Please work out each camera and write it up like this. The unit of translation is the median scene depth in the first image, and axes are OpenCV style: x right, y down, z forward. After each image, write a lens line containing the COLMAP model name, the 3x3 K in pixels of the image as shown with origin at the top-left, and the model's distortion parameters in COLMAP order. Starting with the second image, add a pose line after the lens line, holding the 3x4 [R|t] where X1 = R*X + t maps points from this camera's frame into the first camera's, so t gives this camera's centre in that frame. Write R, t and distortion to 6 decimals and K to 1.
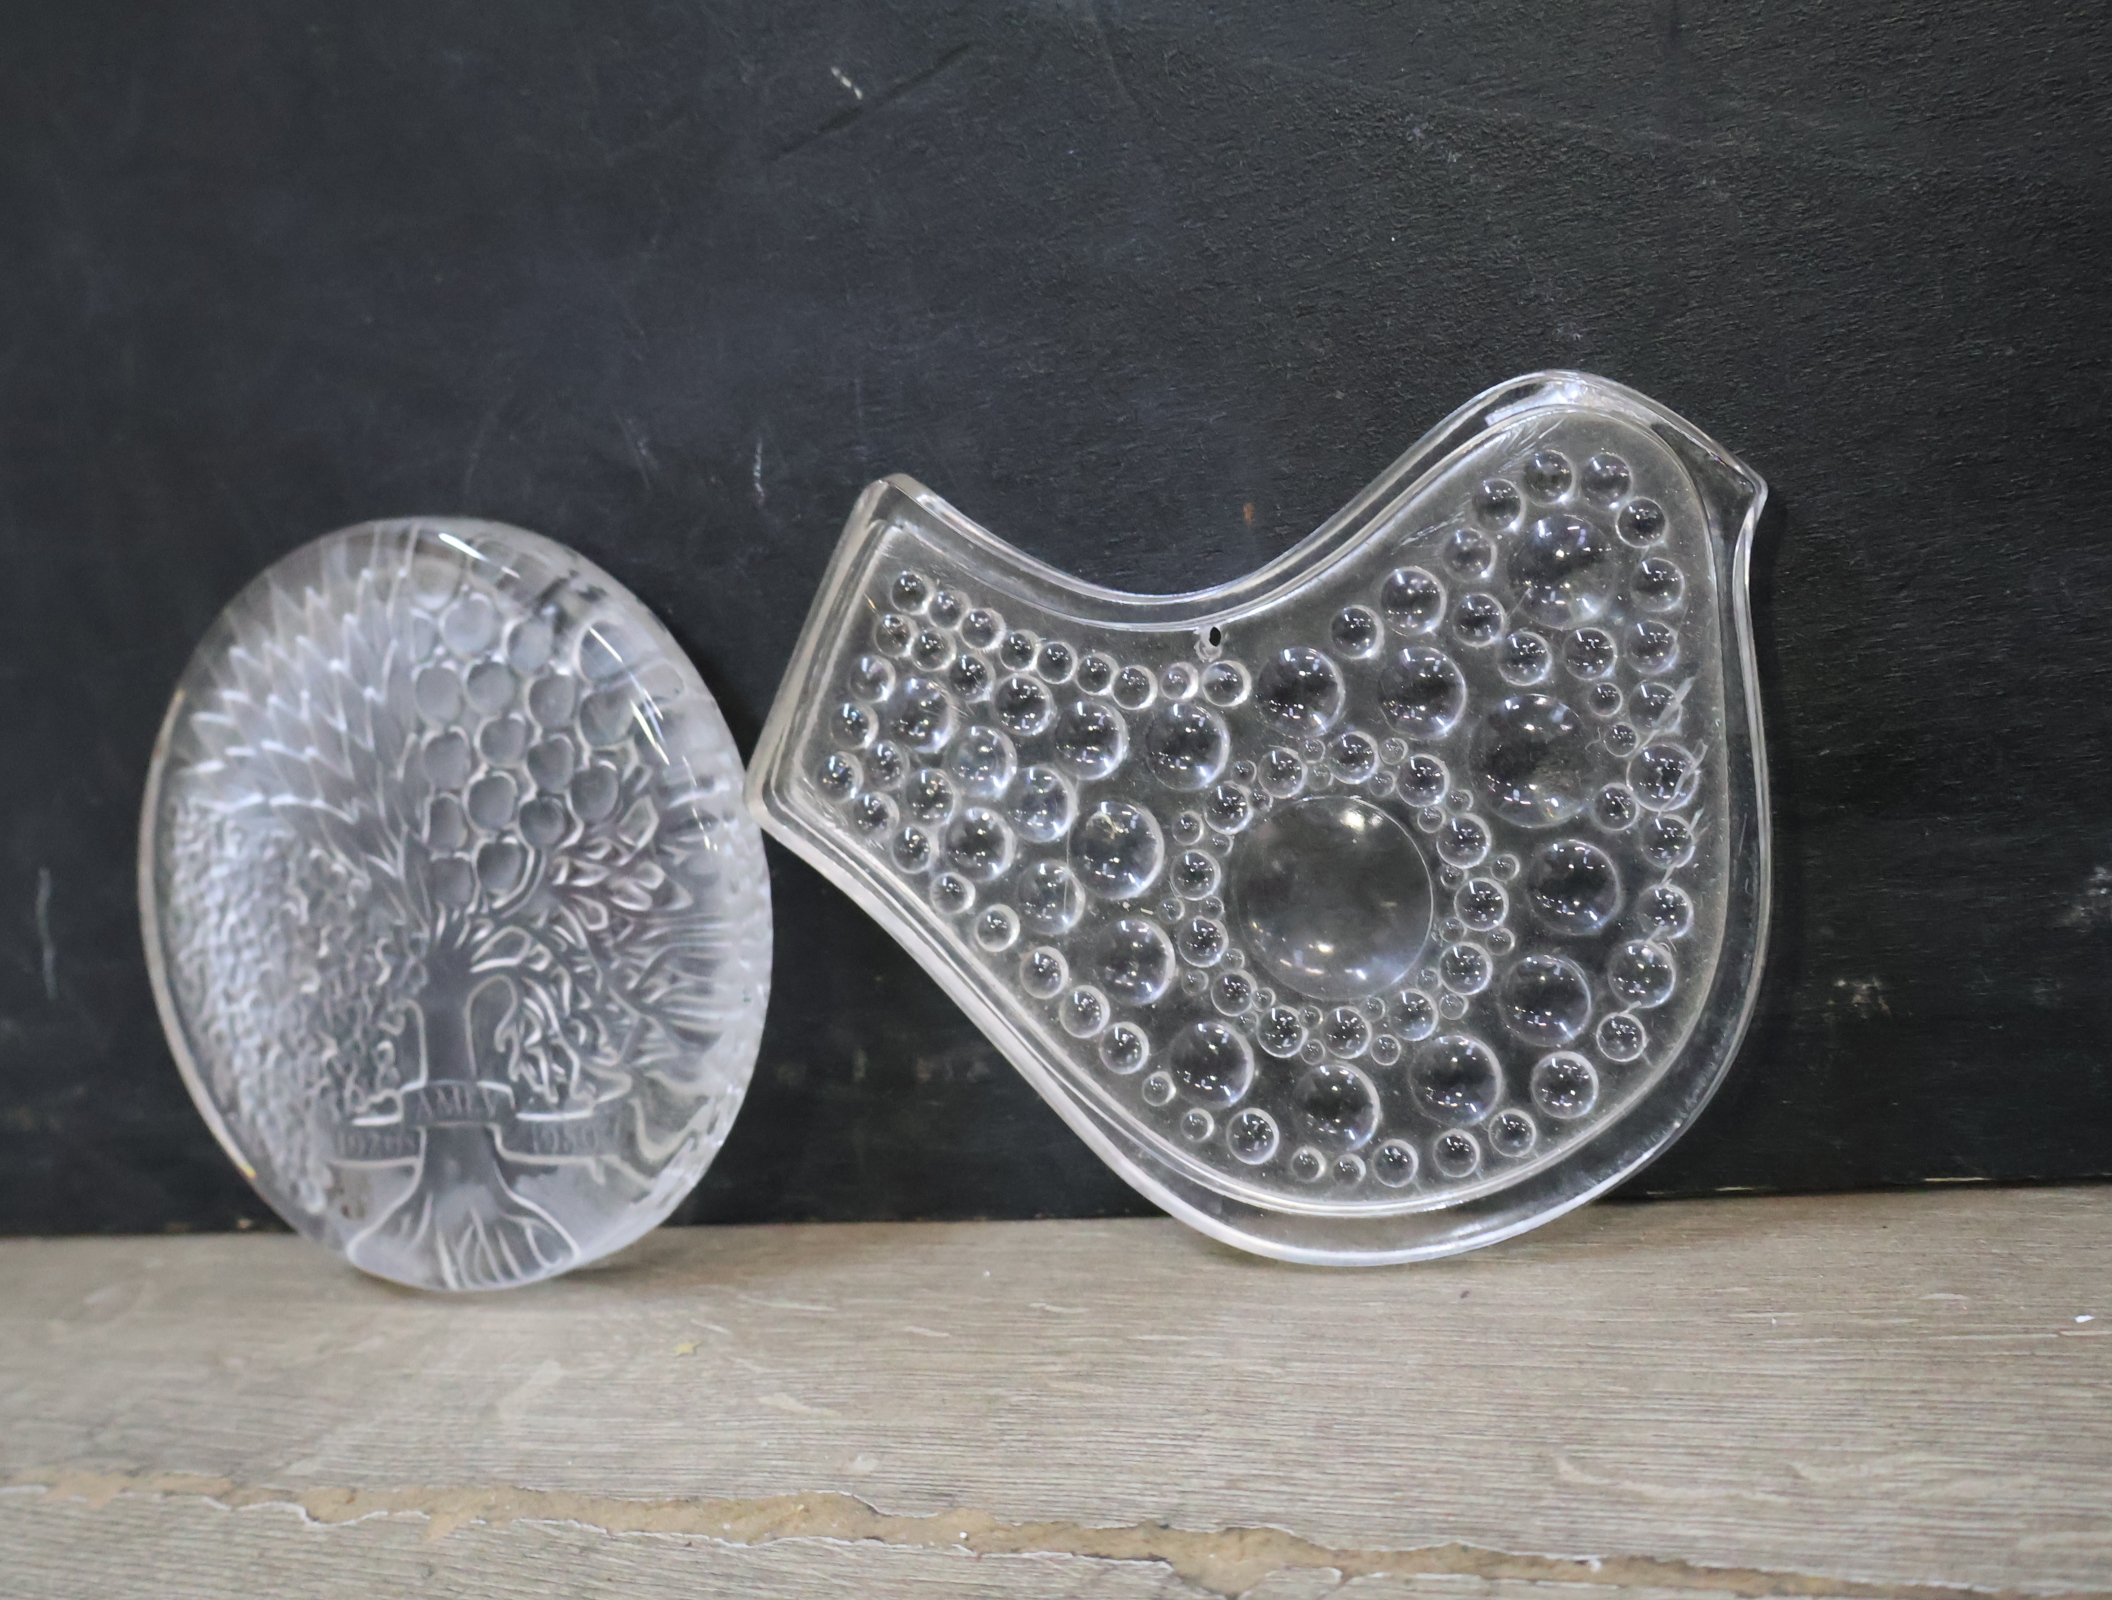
lens RADIAL K [[2263.1, 0, 1095.2], [0, 2263.1, 800.5], [0, 0, 1]] dist [0.017537, 0.000000]
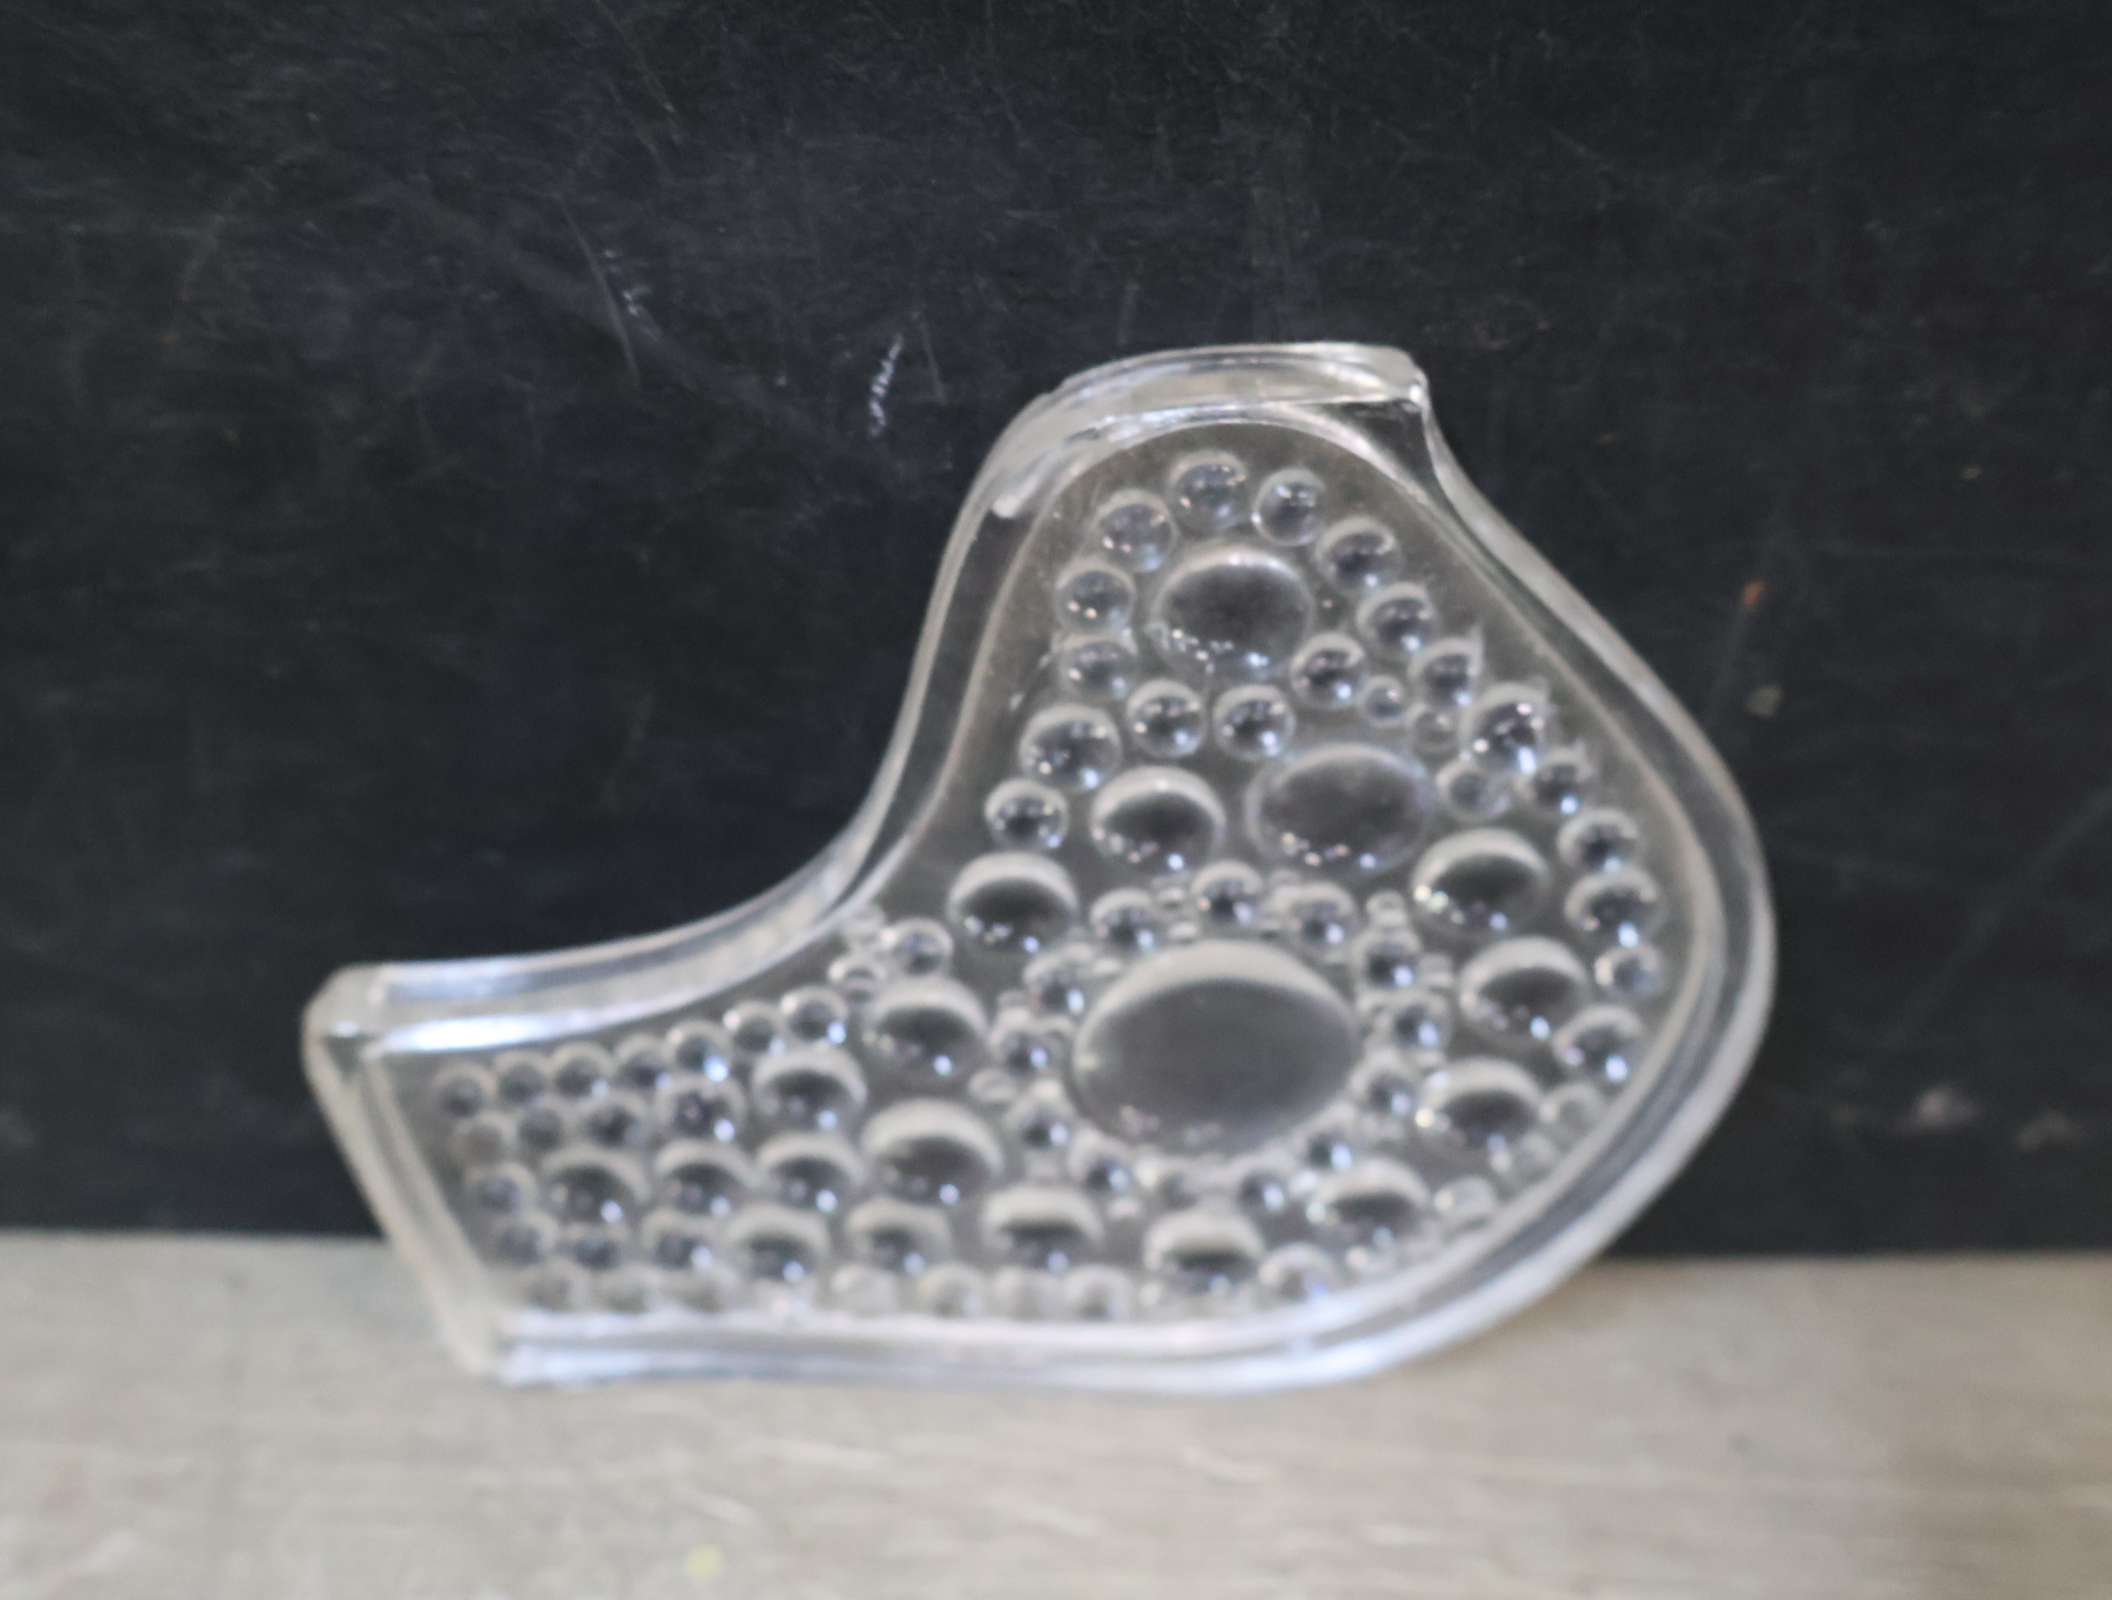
lens RADIAL K [[2263.1, 0, 1044.5], [0, 2263.1, 765.5], [0, 0, 1]] dist [0.017537, 0.000000]
pose [[0.882451, -0.124224, 0.453706, -0.363943], [-0.140378, 0.851012, 0.506037, -0.340246], [-0.448971, -0.510243, 0.733537, 0.520762]]
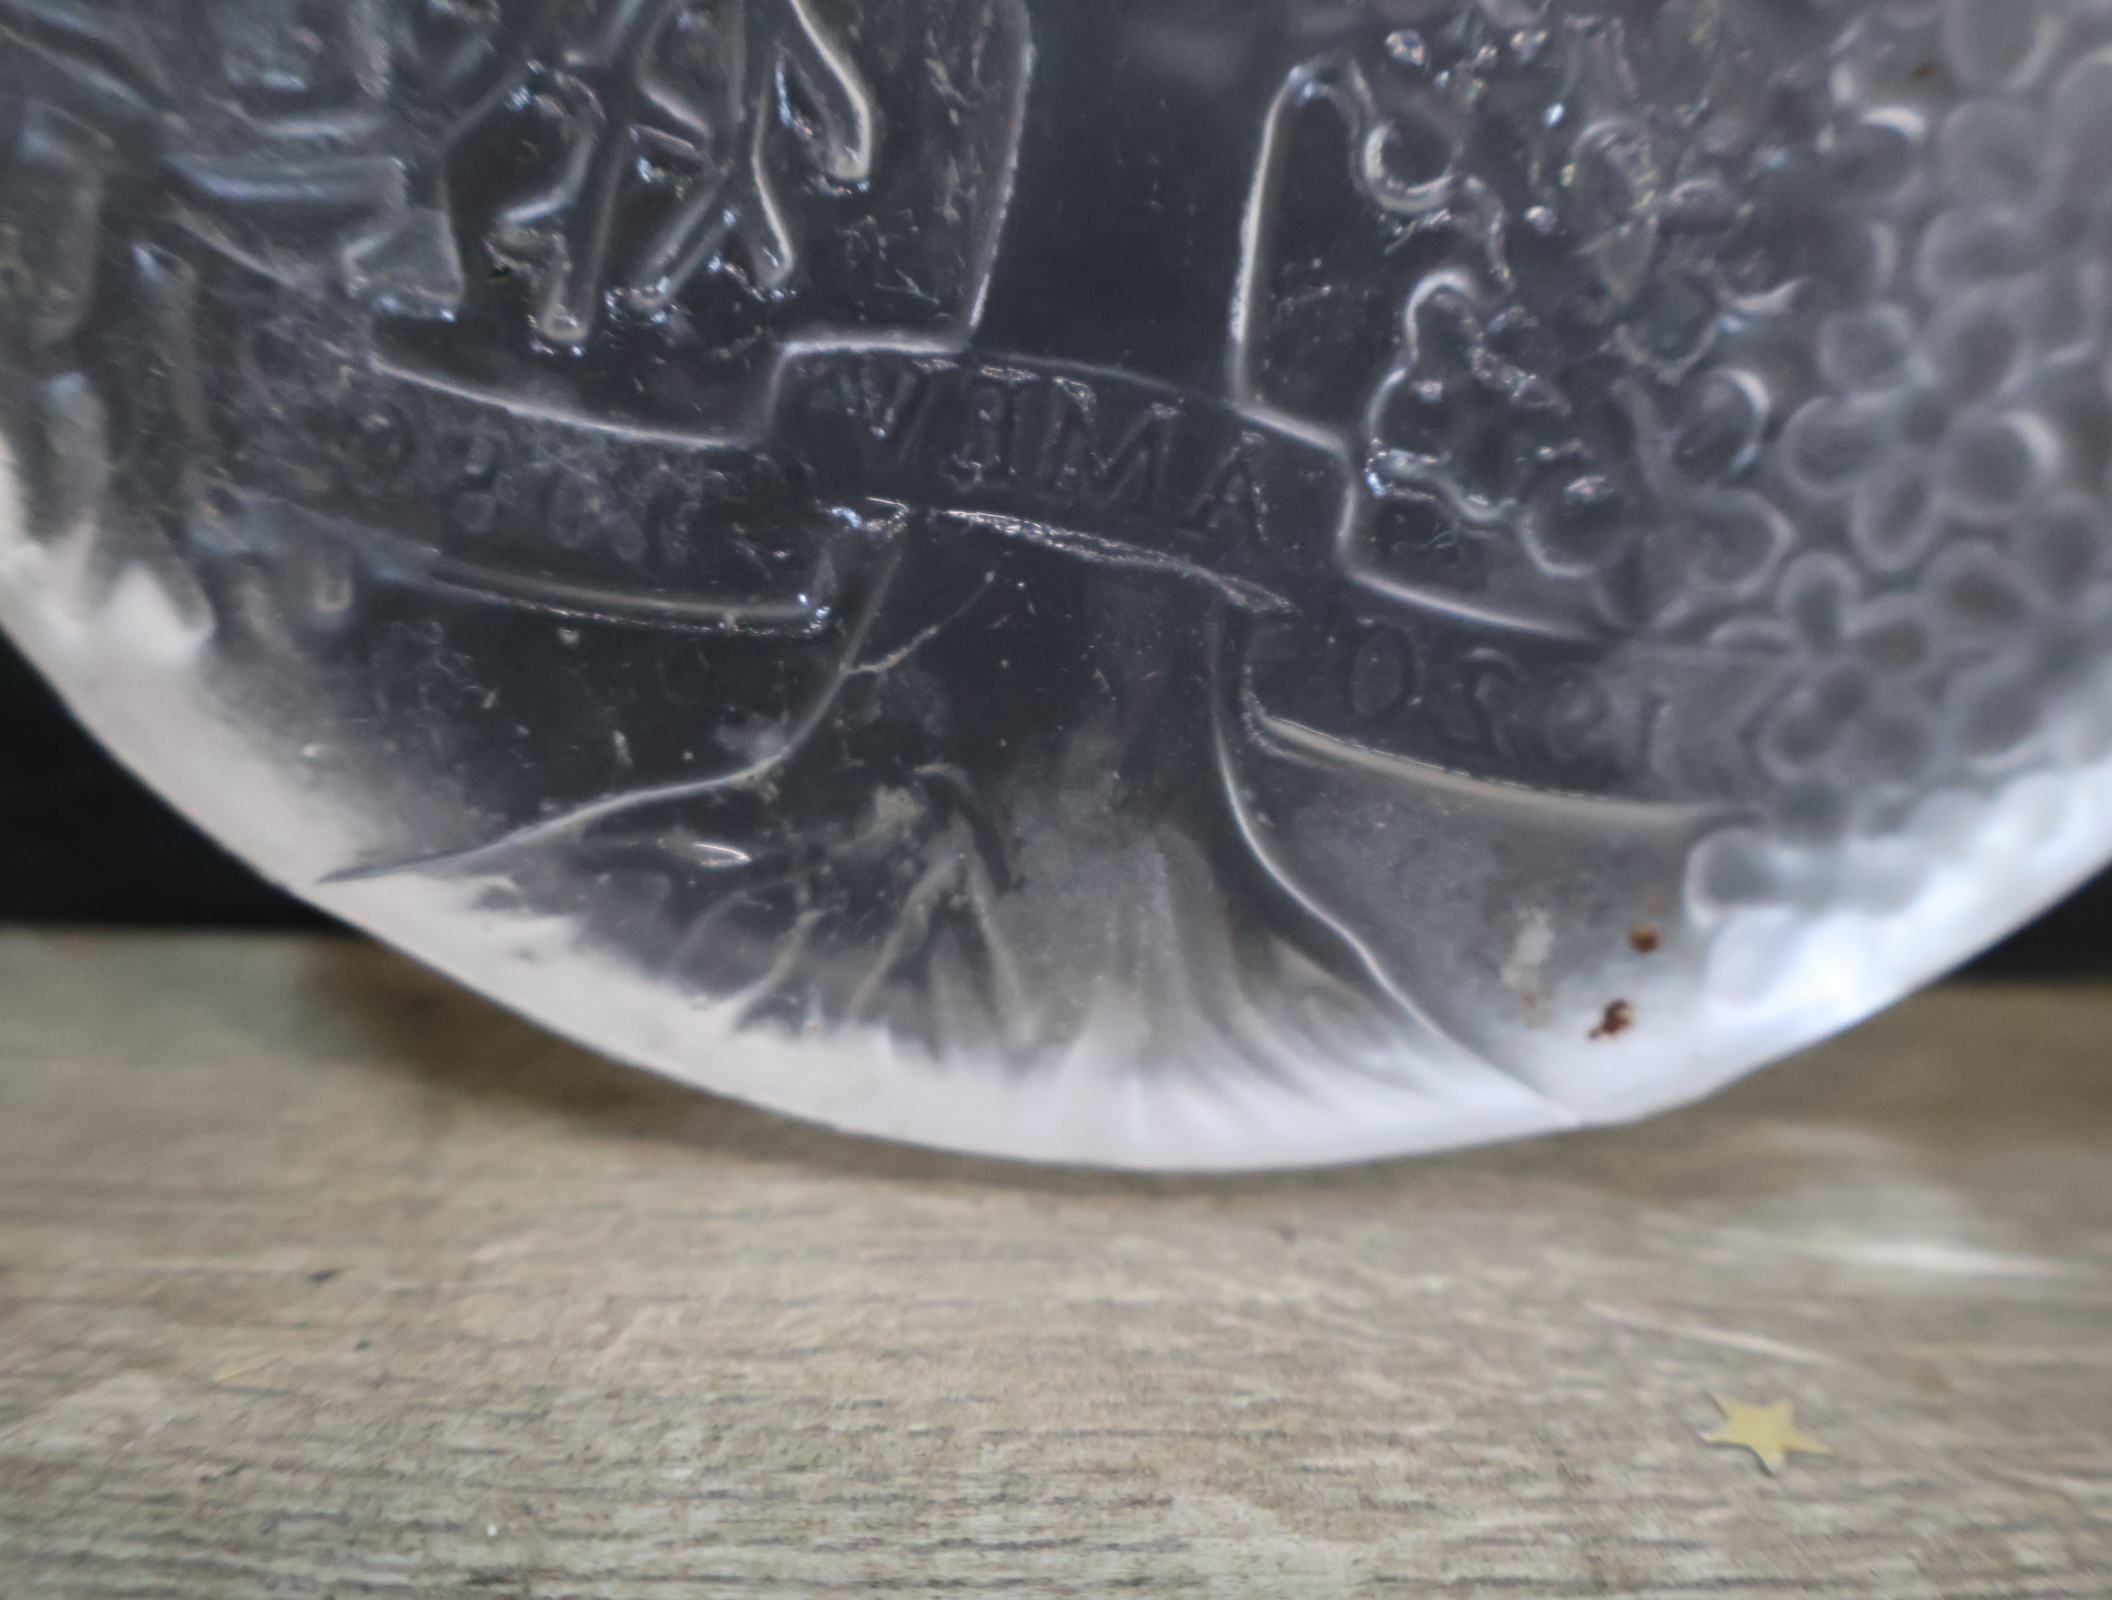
lens RADIAL K [[2263.1, 0, 1066.8], [0, 2263.1, 765.9], [0, 0, 1]] dist [0.017537, 0.000000]
pose [[0.846699, 0.100674, 0.522461, -0.374238], [-0.137289, 0.990023, 0.031720, 0.160817], [-0.514055, -0.098586, 0.852073, 0.784268]]
